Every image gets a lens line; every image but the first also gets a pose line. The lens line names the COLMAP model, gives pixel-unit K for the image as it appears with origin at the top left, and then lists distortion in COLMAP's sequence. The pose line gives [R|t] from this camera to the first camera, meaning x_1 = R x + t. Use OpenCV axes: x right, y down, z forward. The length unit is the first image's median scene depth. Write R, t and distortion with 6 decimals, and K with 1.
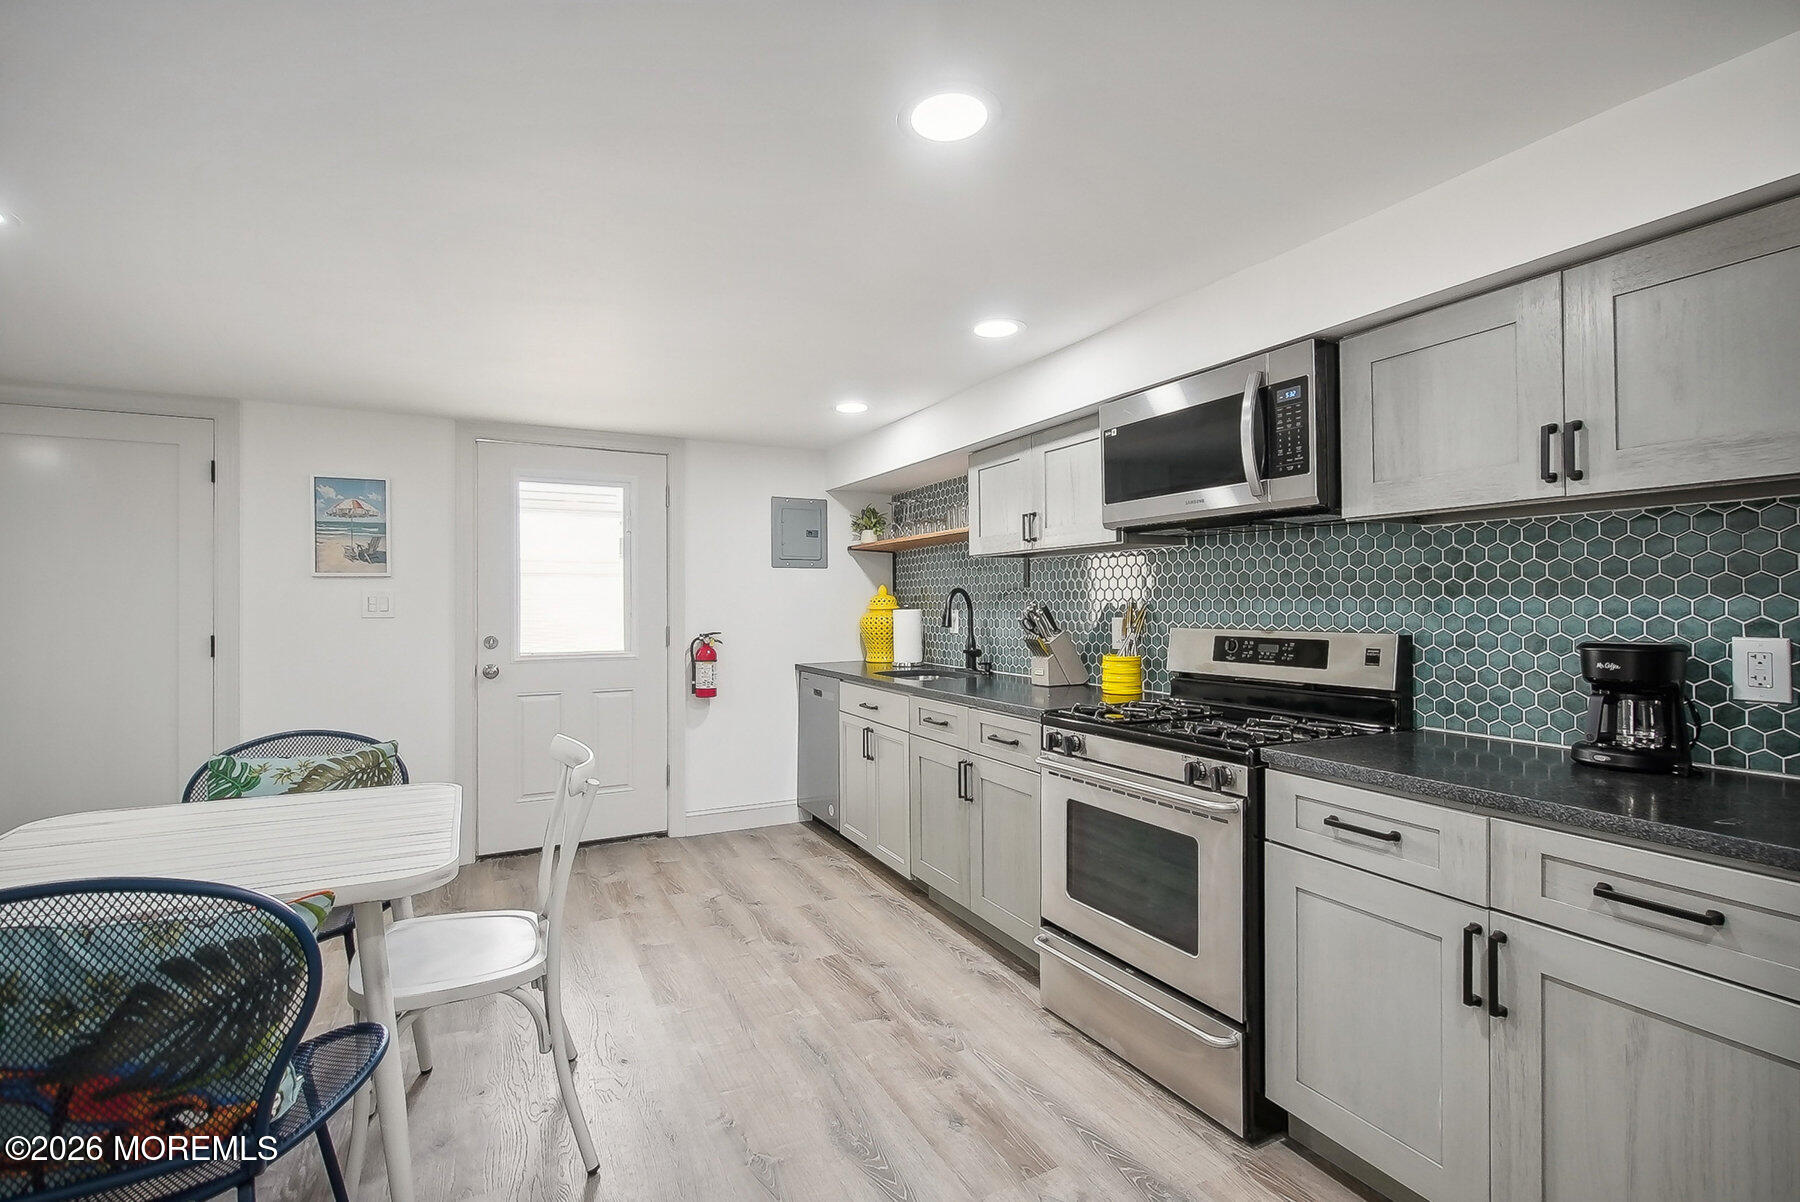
lens RADIAL K [[798.8, 0, 896.5], [0, 798.8, 587.7], [0, 0, 1]] dist [0.000896, 0.000222]
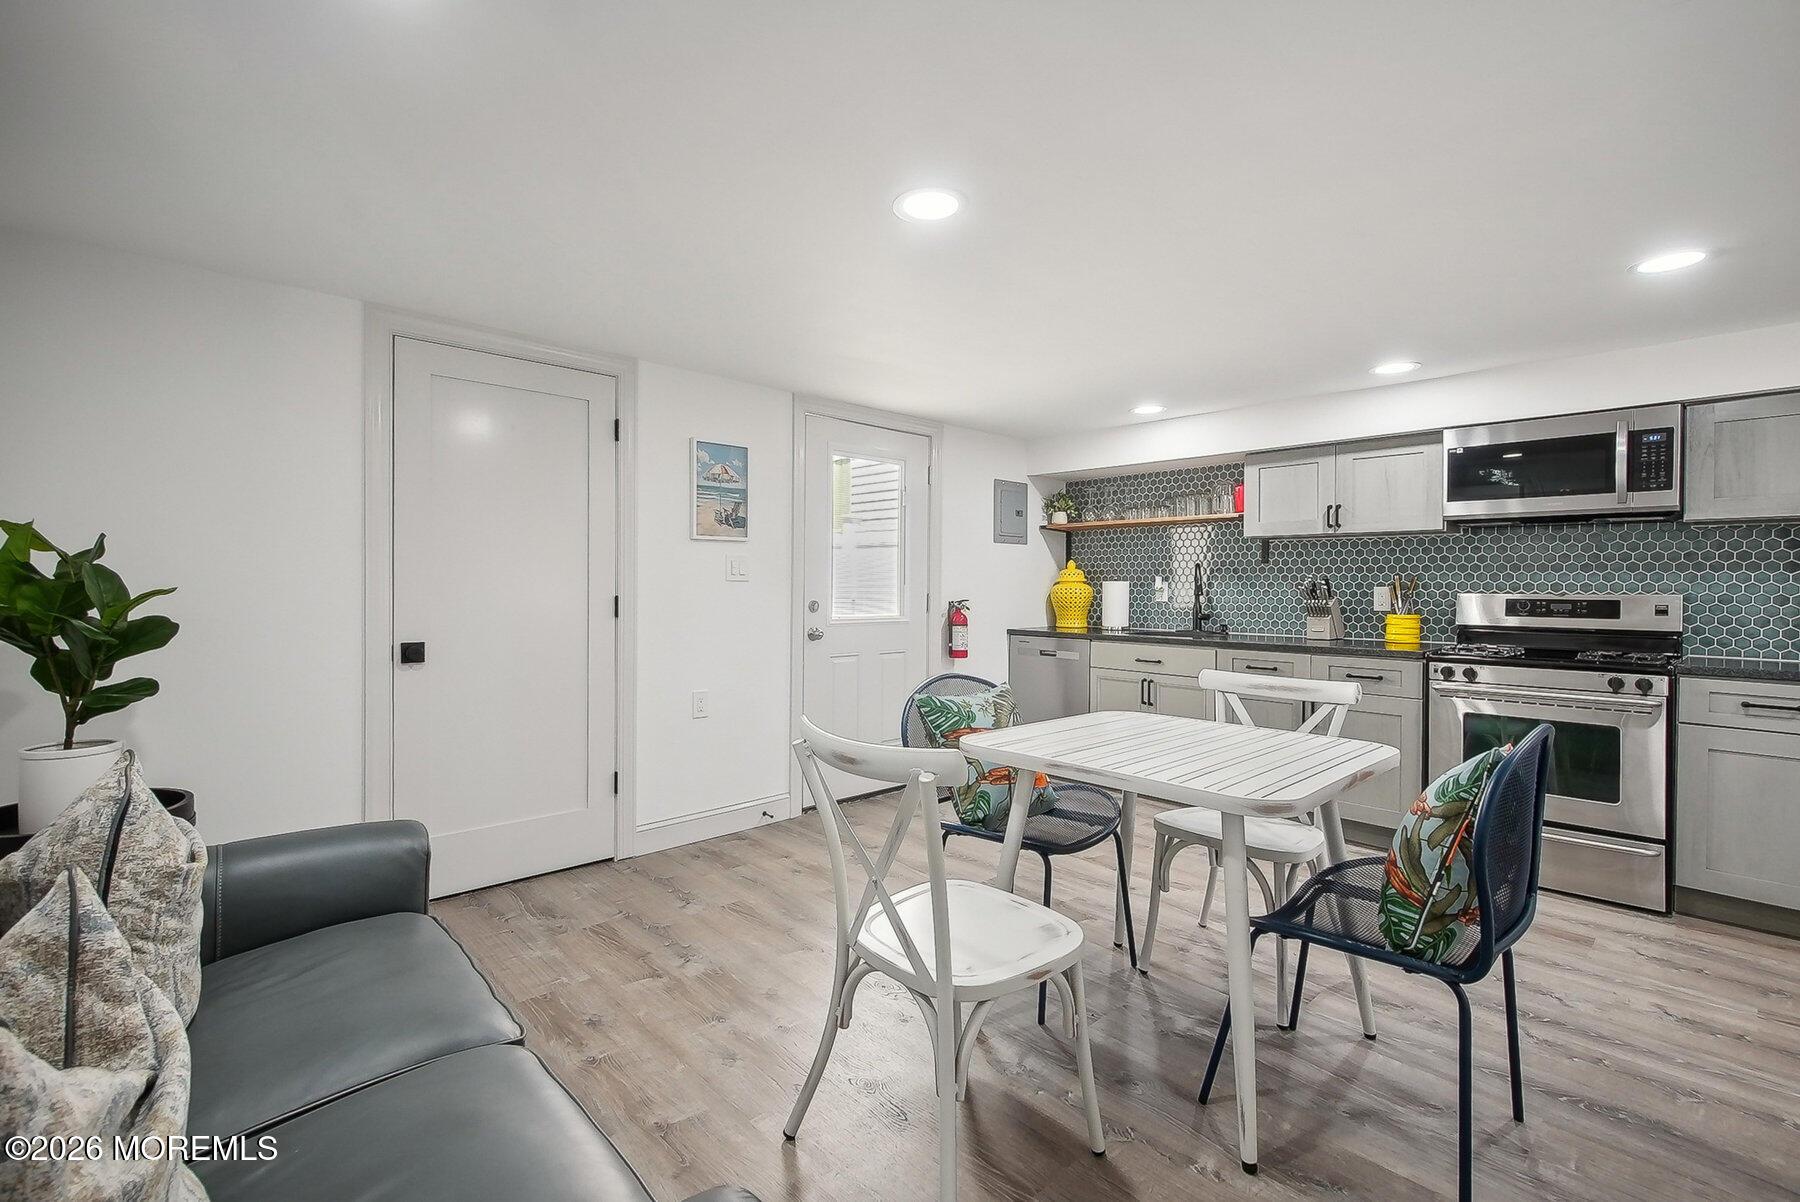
lens RADIAL K [[798.8, 0, 896.5], [0, 798.8, 587.7], [0, 0, 1]] dist [0.000896, 0.000222]
pose [[0.962388, 0.010988, 0.271457, -0.882669], [-0.016983, 0.999661, 0.019744, 0.026994], [-0.271148, -0.023612, 0.962248, -0.057196]]
